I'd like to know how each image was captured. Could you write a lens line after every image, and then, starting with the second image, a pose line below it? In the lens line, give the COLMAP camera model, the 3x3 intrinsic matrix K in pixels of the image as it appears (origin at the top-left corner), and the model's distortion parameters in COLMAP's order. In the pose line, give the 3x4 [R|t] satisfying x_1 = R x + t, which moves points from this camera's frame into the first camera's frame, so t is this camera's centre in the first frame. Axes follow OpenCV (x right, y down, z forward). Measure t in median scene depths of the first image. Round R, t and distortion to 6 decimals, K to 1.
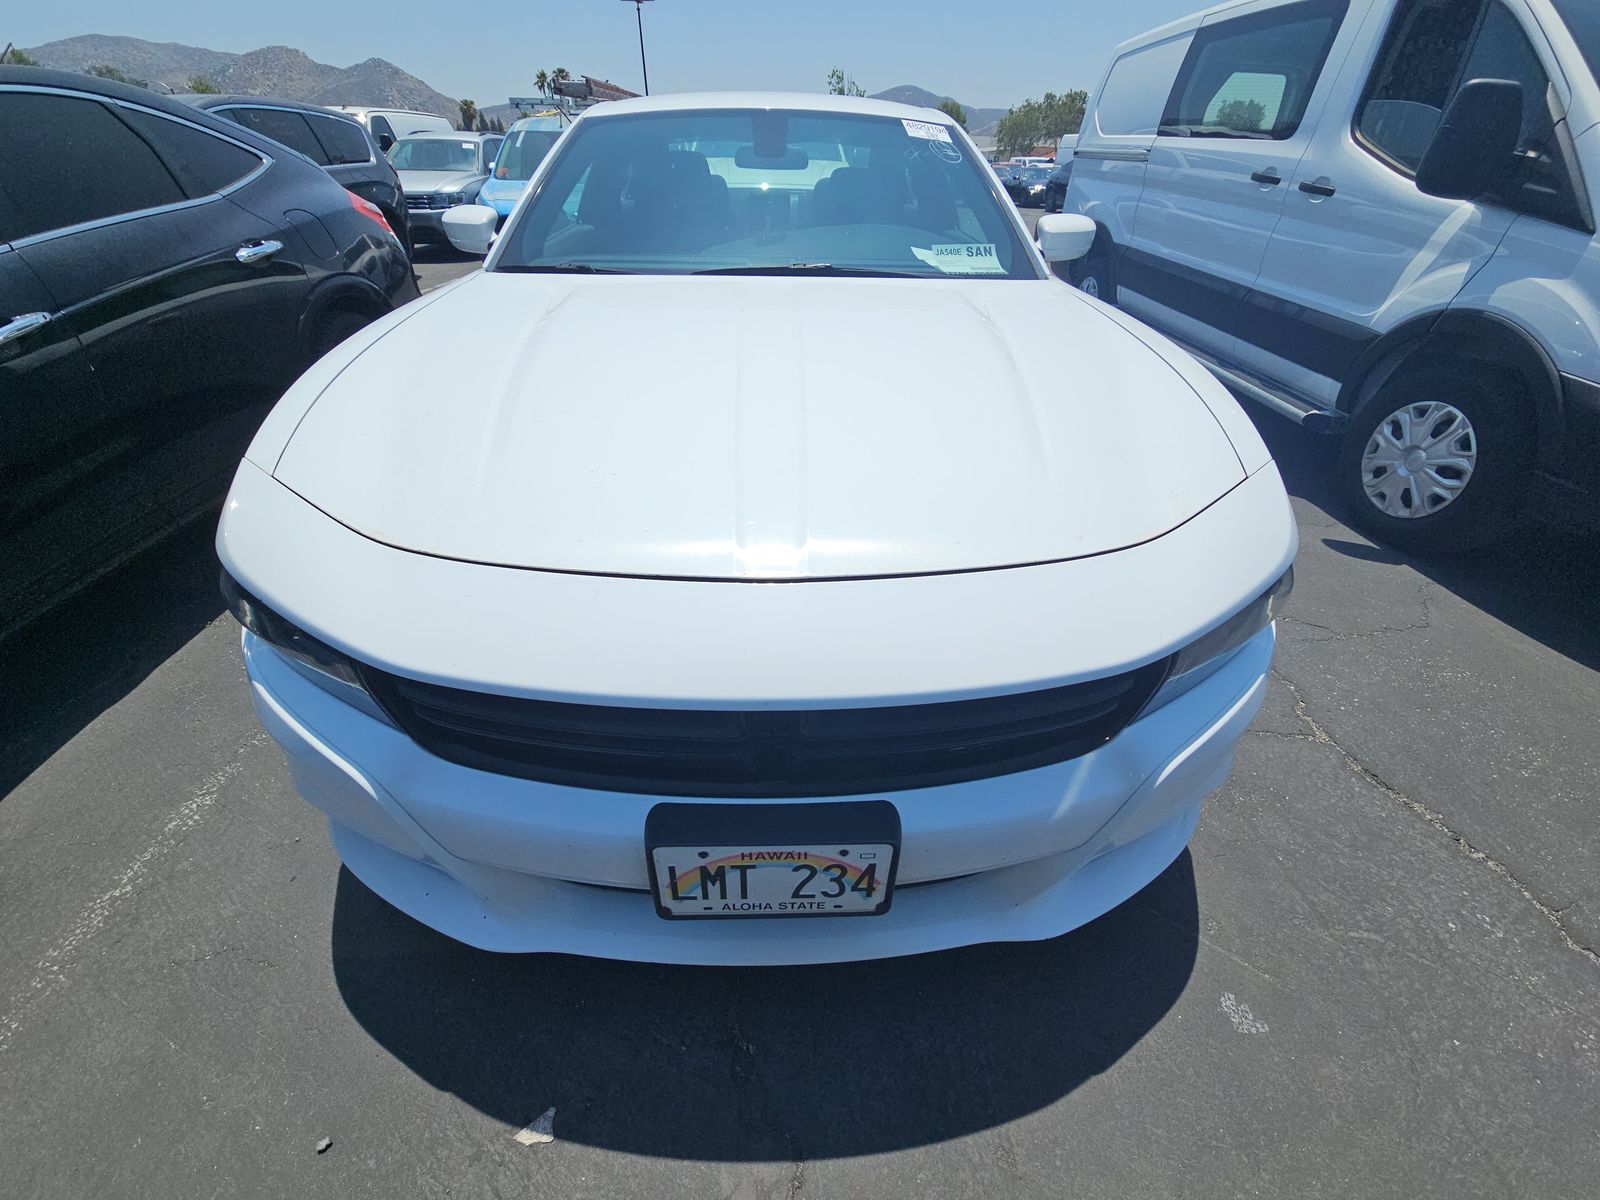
lens RADIAL K [[665.6, 0, 722.1], [0, 665.6, 597.1], [0, 0, 1]] dist [0.031383, -0.020772]
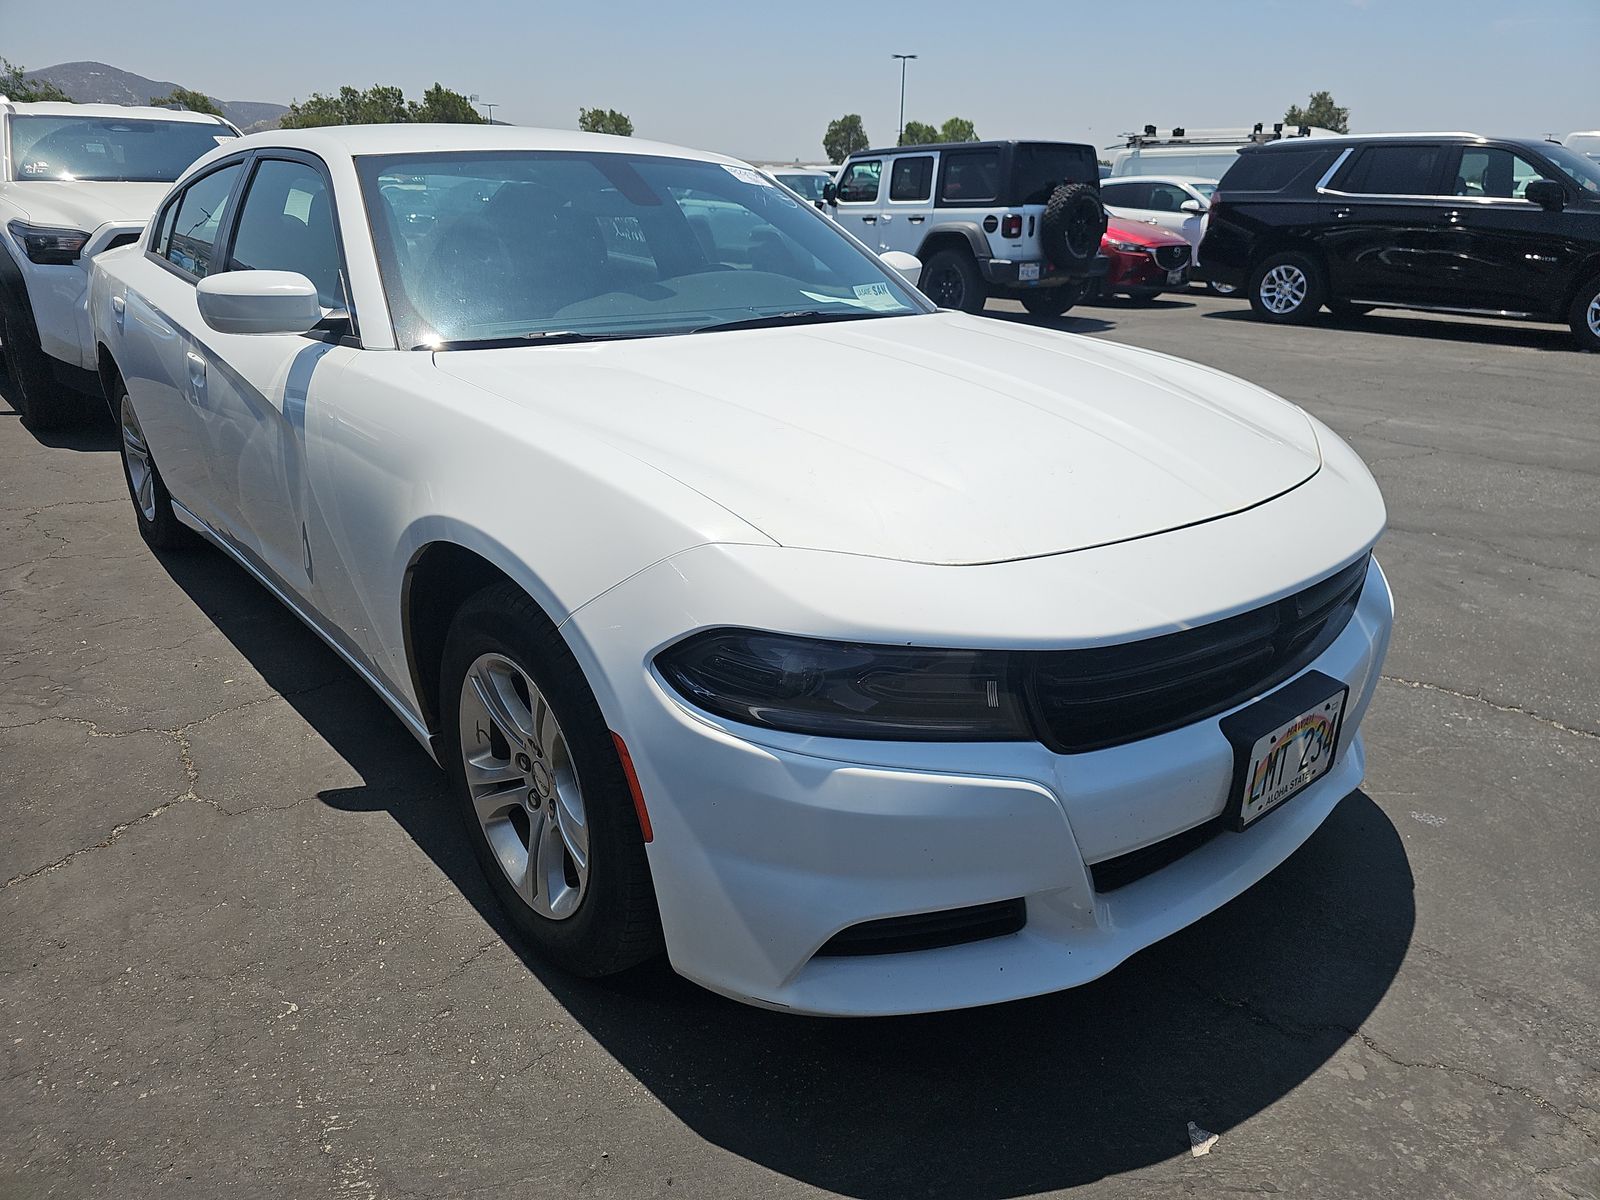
lens RADIAL K [[1097.8, 0, 777.2], [0, 1097.8, 558.3], [0, 0, 1]] dist [0.073833, -0.085832]
pose [[0.777548, -0.201198, 0.595767, -1.538204], [0.340506, 0.931224, -0.129915, 0.029062], [-0.528654, 0.303877, 0.792580, -0.182427]]
